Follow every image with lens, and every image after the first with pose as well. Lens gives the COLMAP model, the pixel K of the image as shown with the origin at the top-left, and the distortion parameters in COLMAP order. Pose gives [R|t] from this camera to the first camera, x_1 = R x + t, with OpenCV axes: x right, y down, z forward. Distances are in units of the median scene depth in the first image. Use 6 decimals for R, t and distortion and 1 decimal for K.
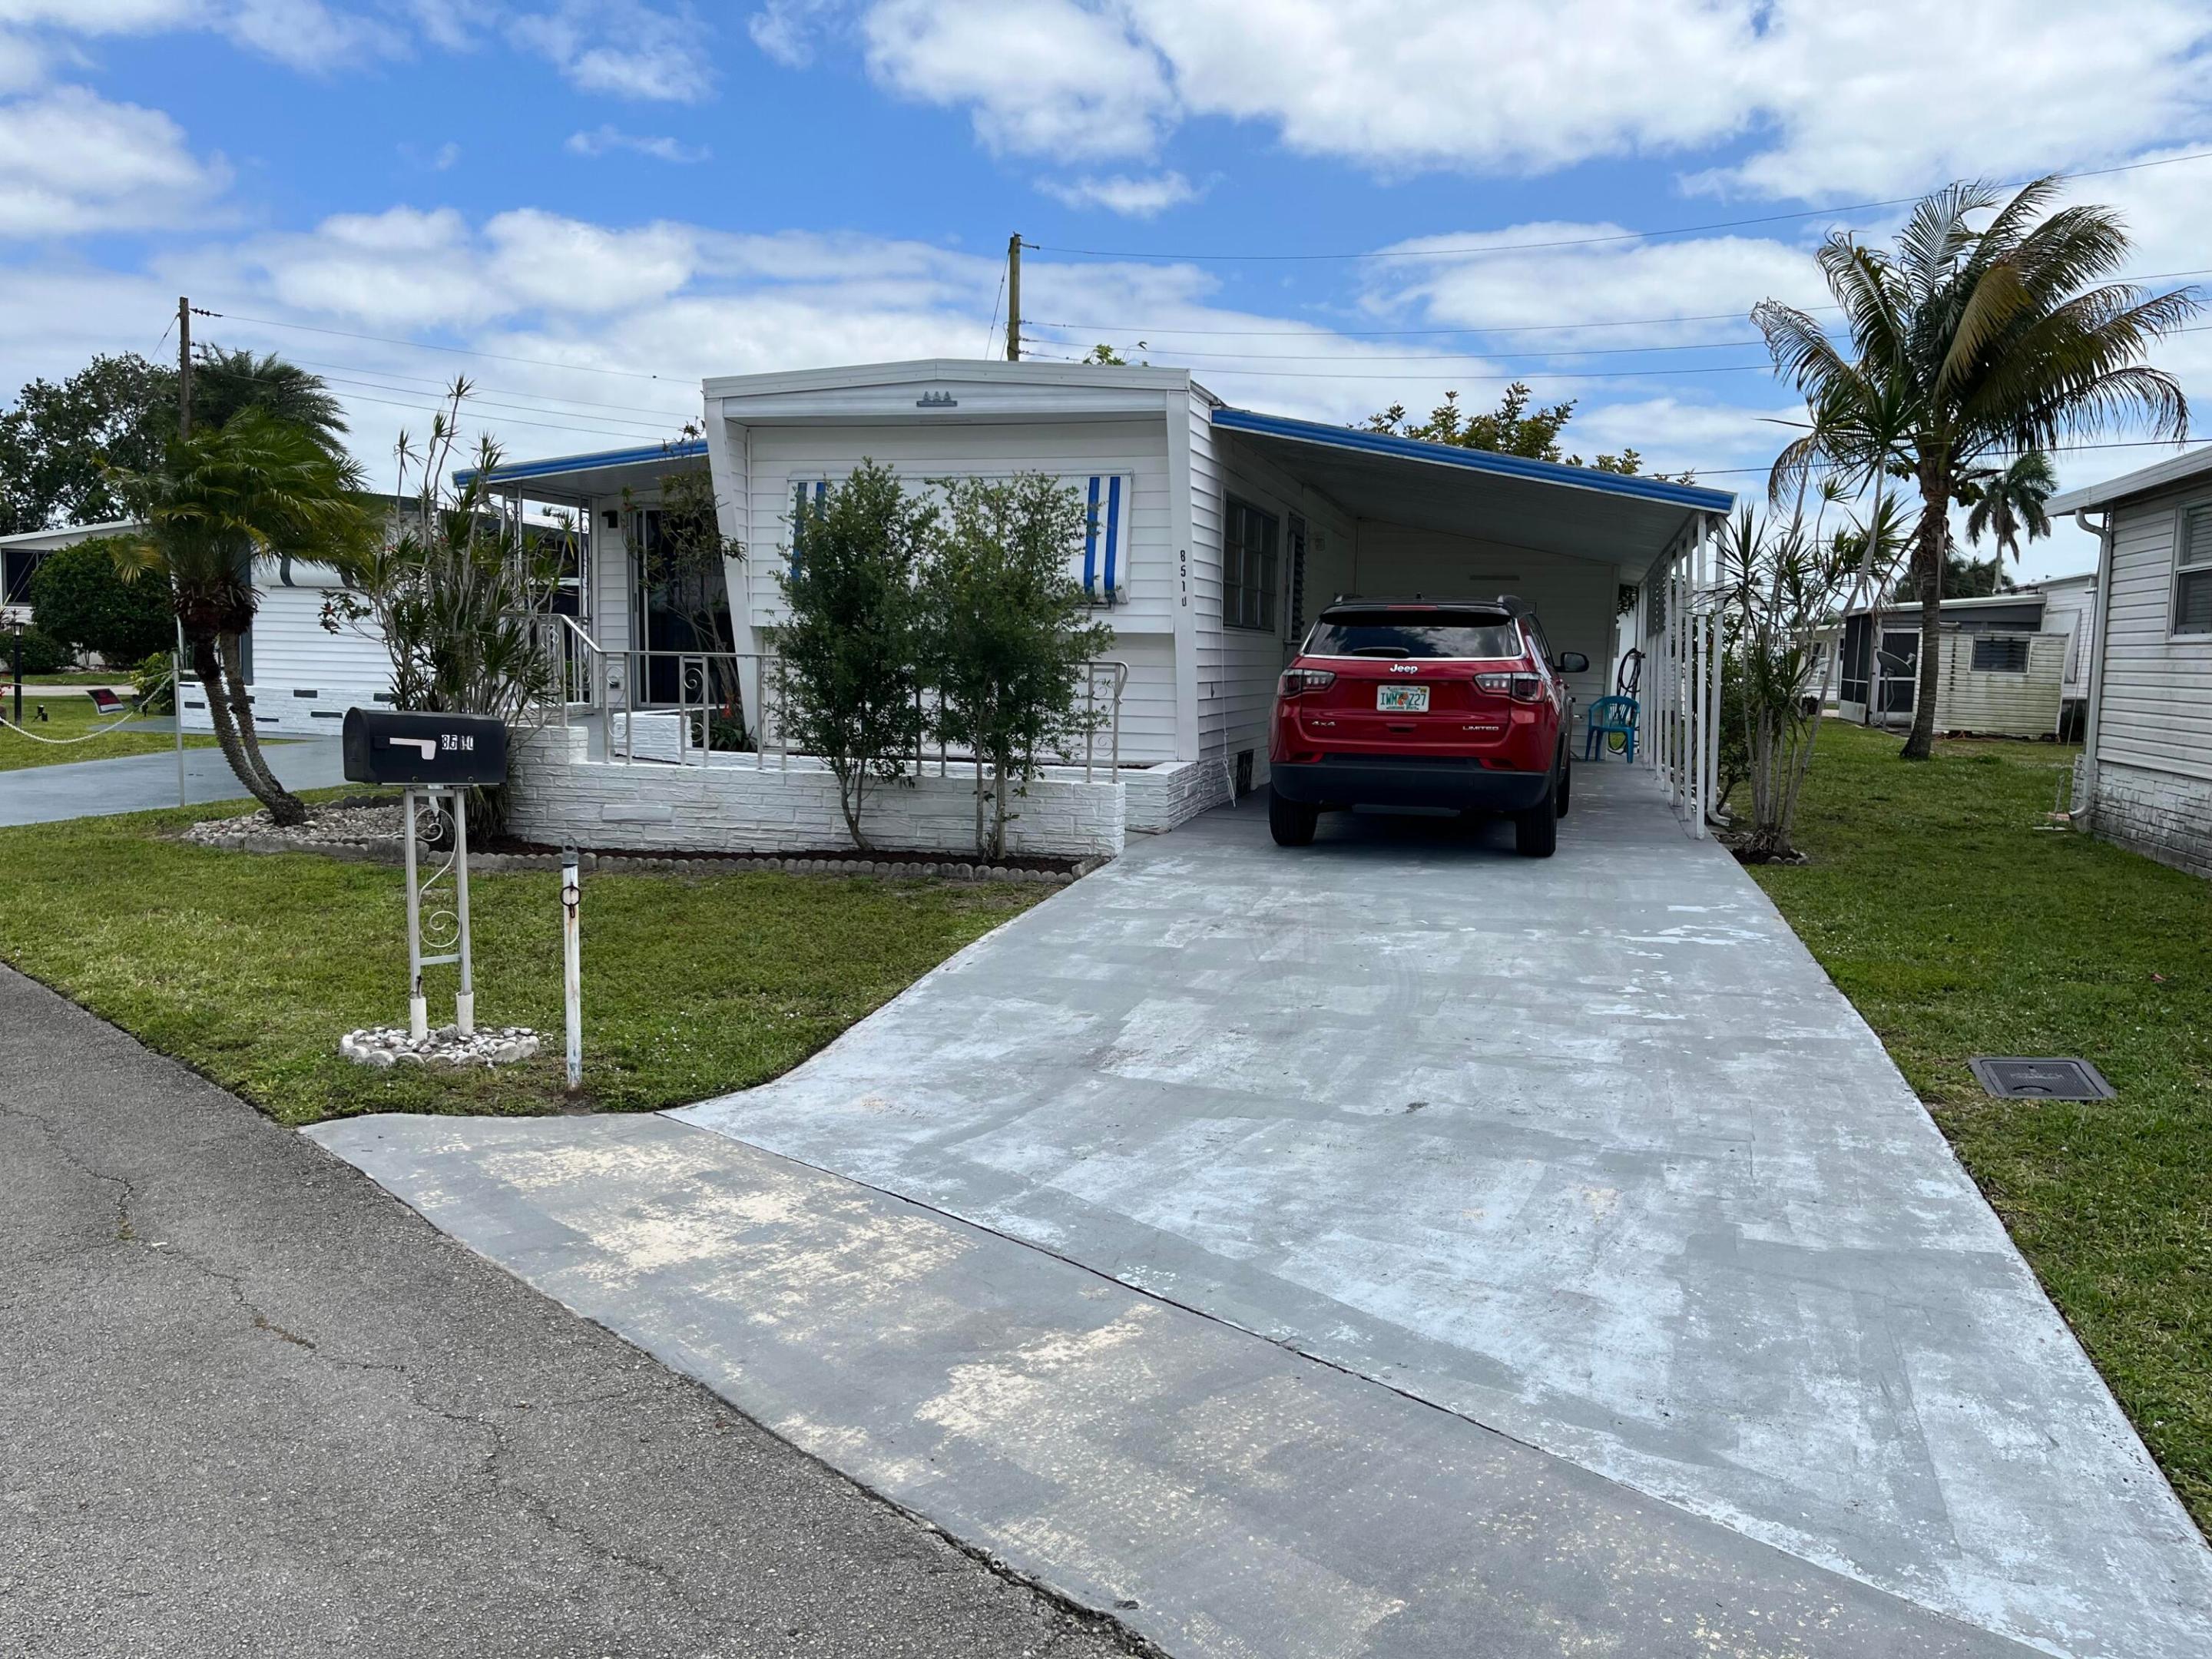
lens RADIAL K [[1668.7, 0, 1106.0], [0, 1668.7, 829.5], [0, 0, 1]] dist [0.056154, -0.000446]
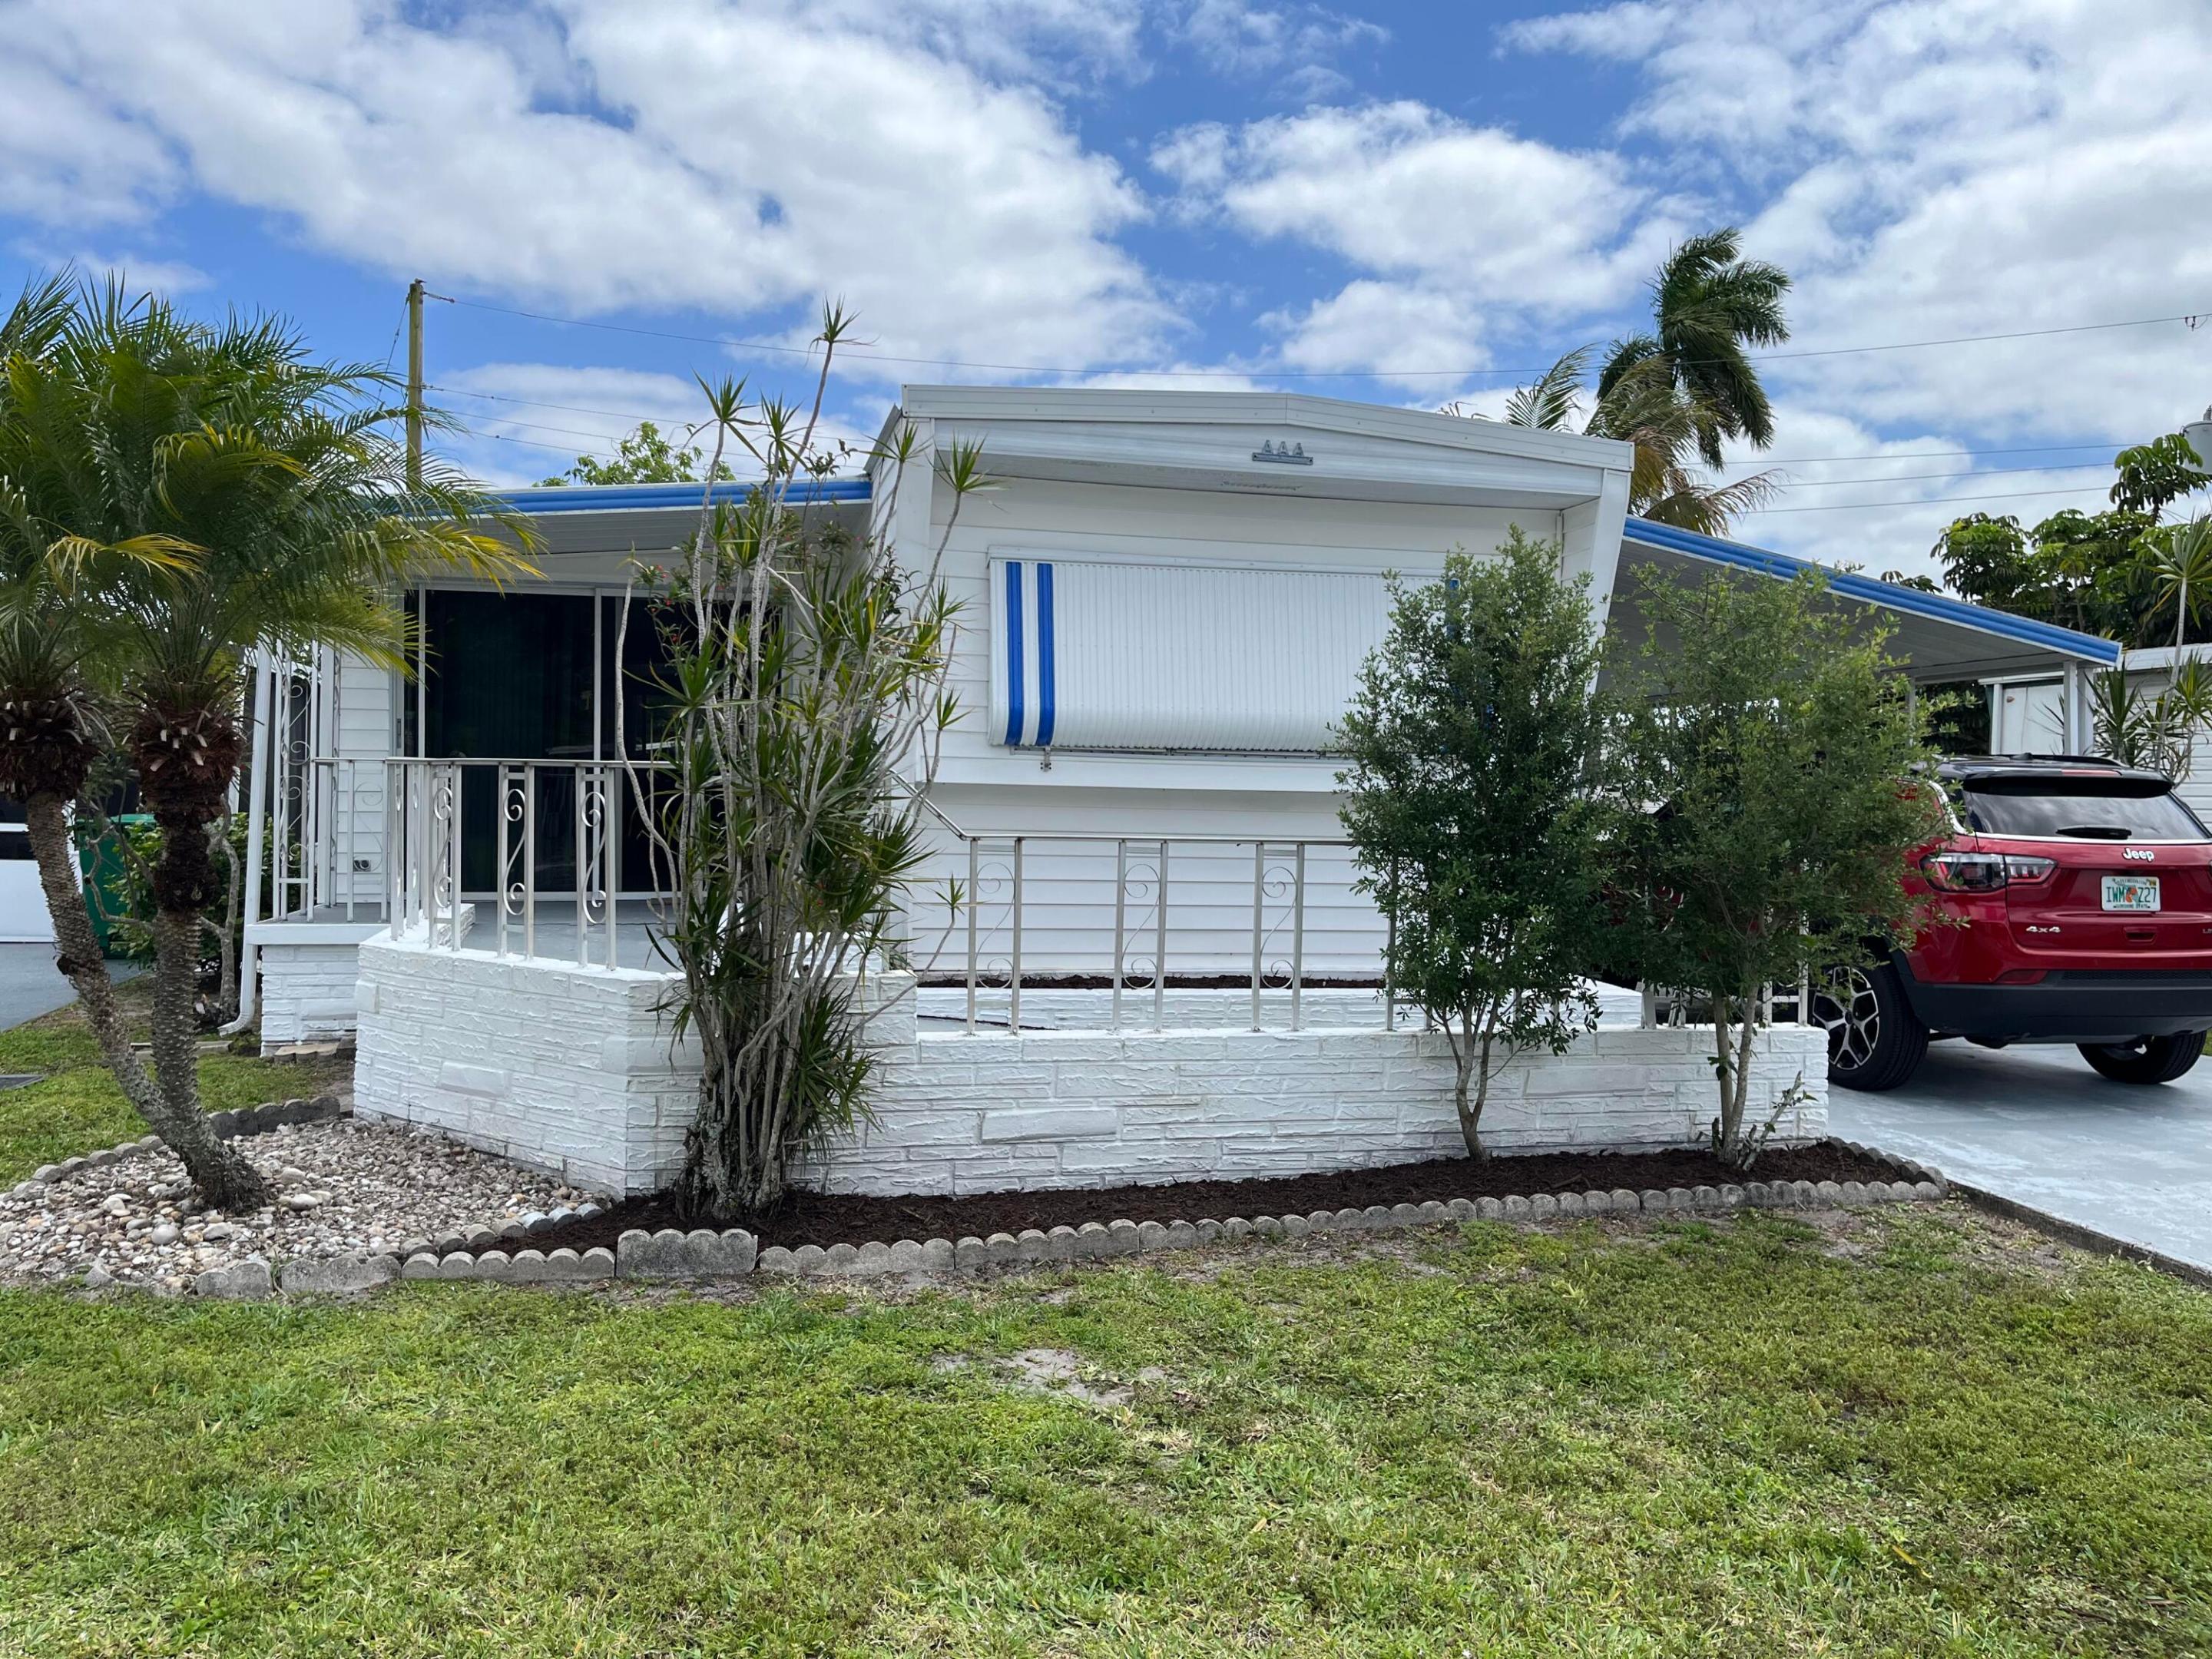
lens RADIAL K [[1668.7, 0, 1106.0], [0, 1668.7, 829.5], [0, 0, 1]] dist [0.056154, -0.000446]
pose [[0.877860, -0.008445, 0.478843, -0.535355], [0.045198, 0.996843, -0.065282, -0.071011], [-0.476780, 0.078951, 0.875470, 0.500437]]
